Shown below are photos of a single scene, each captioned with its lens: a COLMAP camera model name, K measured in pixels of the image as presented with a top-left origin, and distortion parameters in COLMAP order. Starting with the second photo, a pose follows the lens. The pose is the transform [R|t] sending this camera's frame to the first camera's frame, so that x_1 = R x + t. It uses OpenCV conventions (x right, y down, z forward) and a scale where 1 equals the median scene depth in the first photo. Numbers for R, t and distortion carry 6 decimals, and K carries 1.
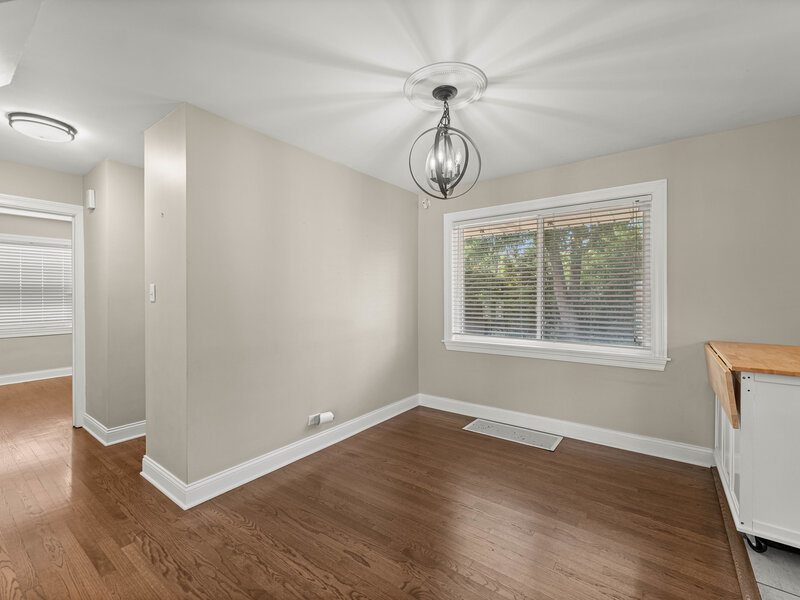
lens RADIAL K [[366.2, 0, 400.0], [0, 366.2, 300.0], [0, 0, 1]] dist [0.004421, -0.000180]
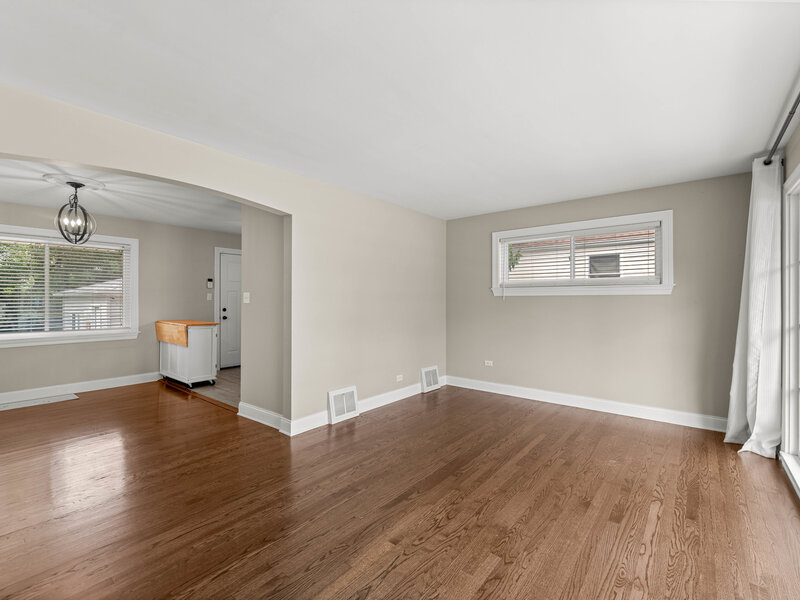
lens RADIAL K [[366.2, 0, 400.0], [0, 366.2, 300.0], [0, 0, 1]] dist [0.004421, -0.000180]
pose [[0.036427, -0.002964, 0.999332, -1.160643], [0.012728, 0.999916, 0.002502, 0.004819], [-0.999255, 0.012629, 0.036461, -0.451063]]
